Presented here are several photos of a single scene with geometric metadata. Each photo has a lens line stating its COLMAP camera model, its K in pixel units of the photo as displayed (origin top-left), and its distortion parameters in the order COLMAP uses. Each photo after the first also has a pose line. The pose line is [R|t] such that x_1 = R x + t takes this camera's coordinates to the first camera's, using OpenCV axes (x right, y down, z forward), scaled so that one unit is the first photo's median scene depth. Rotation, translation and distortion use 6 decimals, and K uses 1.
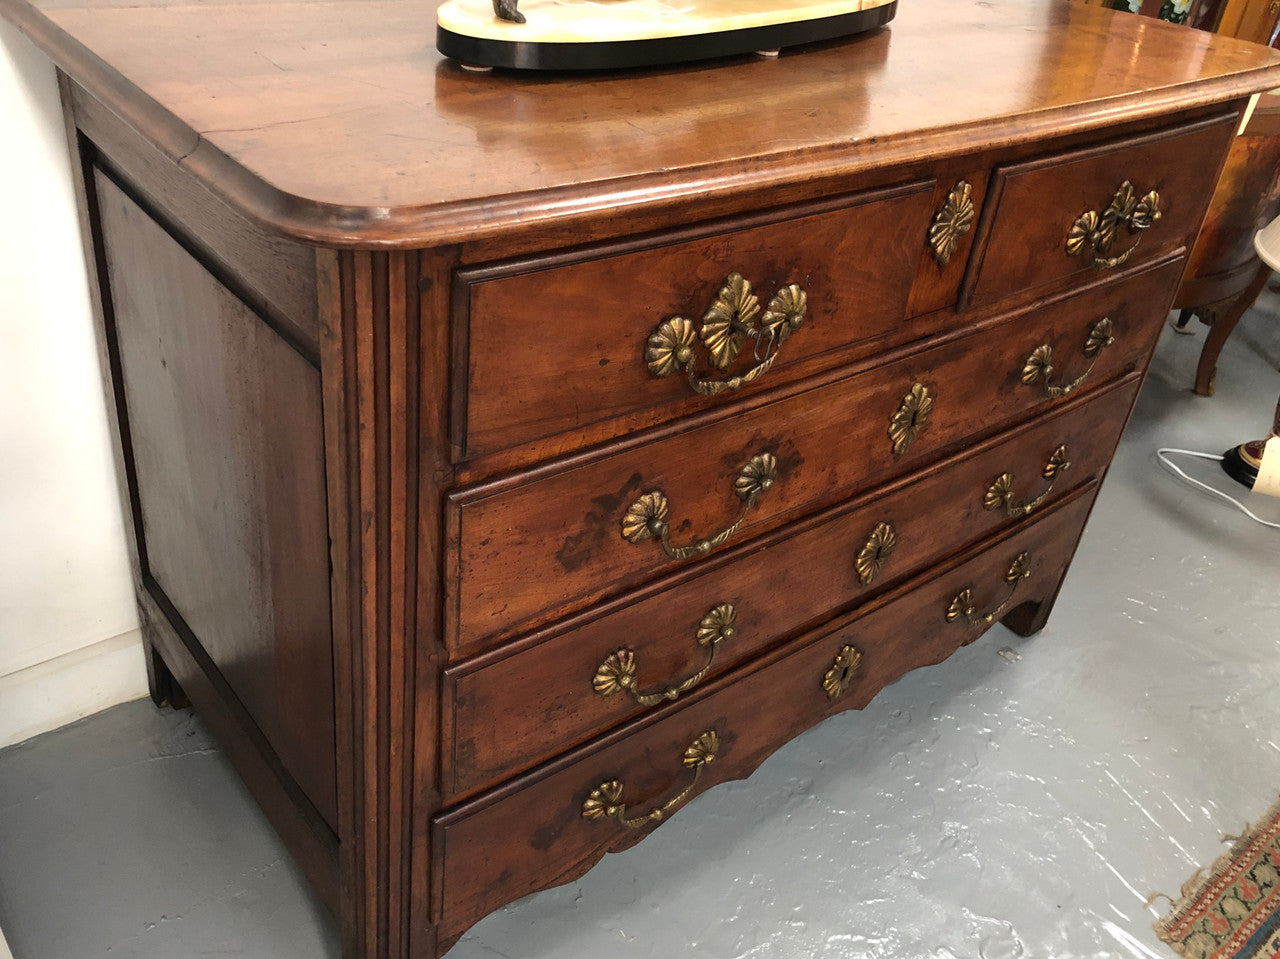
lens RADIAL K [[1148.1, 0, 605.4], [0, 1148.1, 458.3], [0, 0, 1]] dist [0.048523, -0.045200]
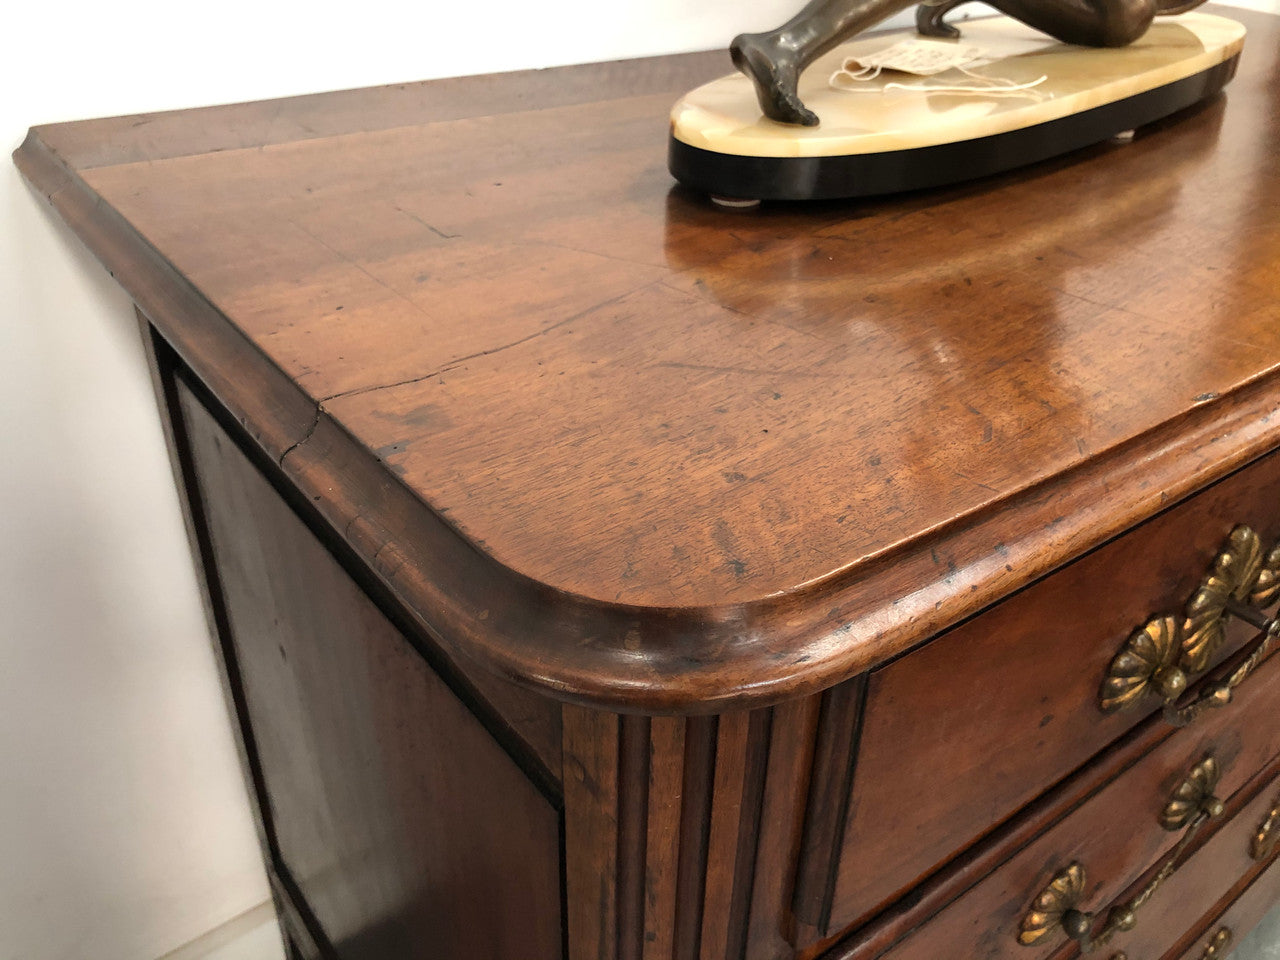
lens RADIAL K [[1040.6, 0, 606.7], [0, 1040.6, 469.6], [0, 0, 1]] dist [0.038212, -0.048233]
pose [[0.995468, -0.056290, -0.076643, -0.139879], [0.054494, 0.998193, -0.025326, -0.171637], [0.077930, 0.021034, 0.996737, 0.404342]]
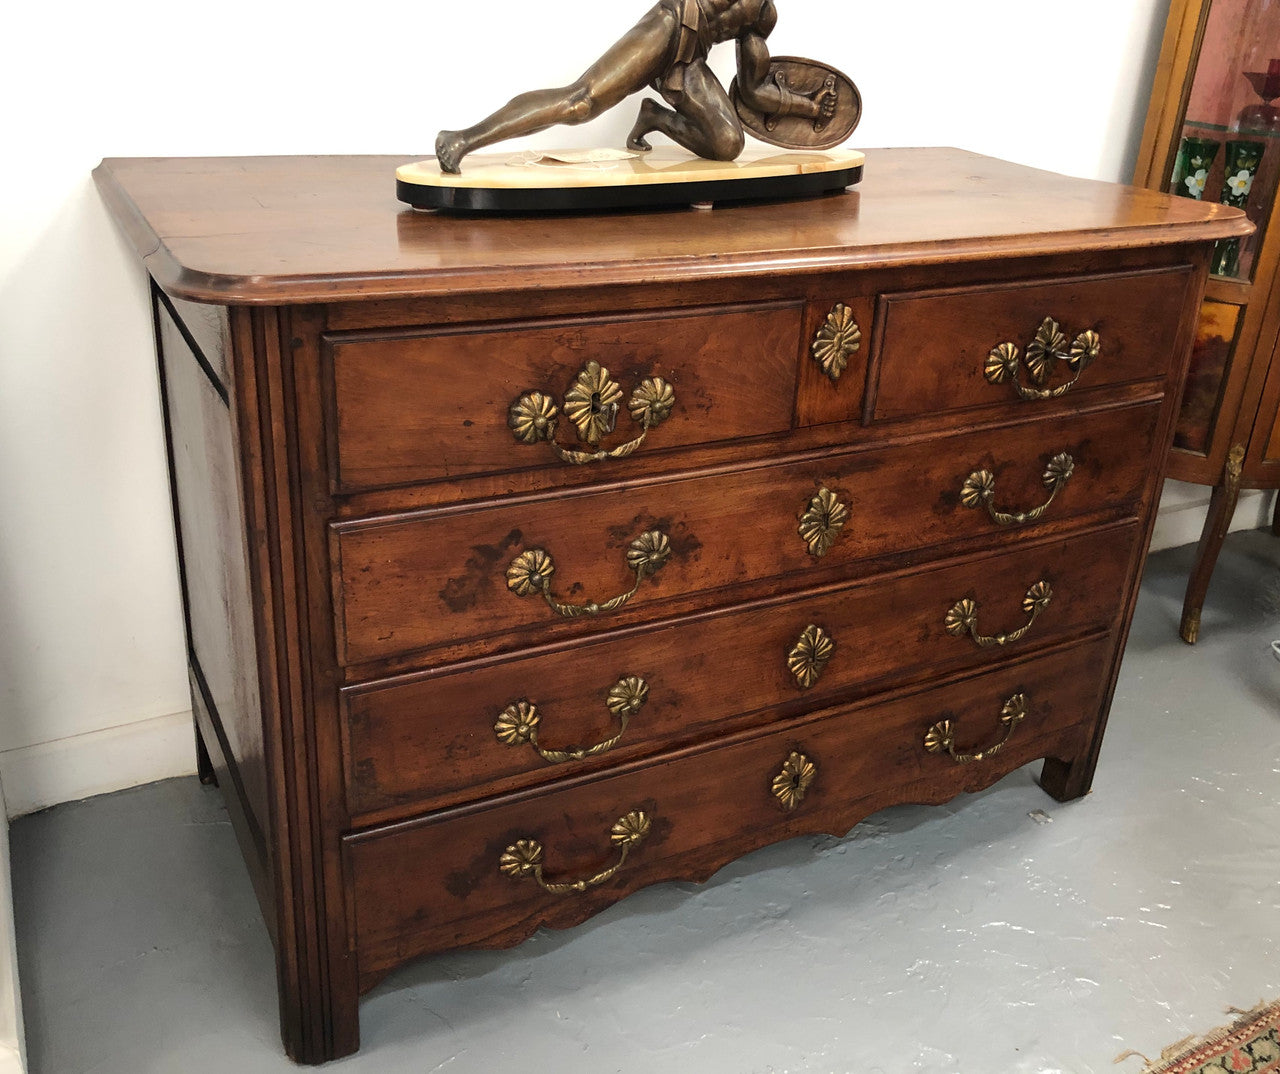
lens RADIAL K [[1227.7, 0, 654.2], [0, 1227.7, 491.8], [0, 0, 1]] dist [0.039427, 0.000000]
pose [[0.983571, 0.026594, -0.178551, 0.362764], [-0.057521, 0.983704, -0.170345, 0.168060], [0.171111, 0.177817, 0.969073, -0.187869]]
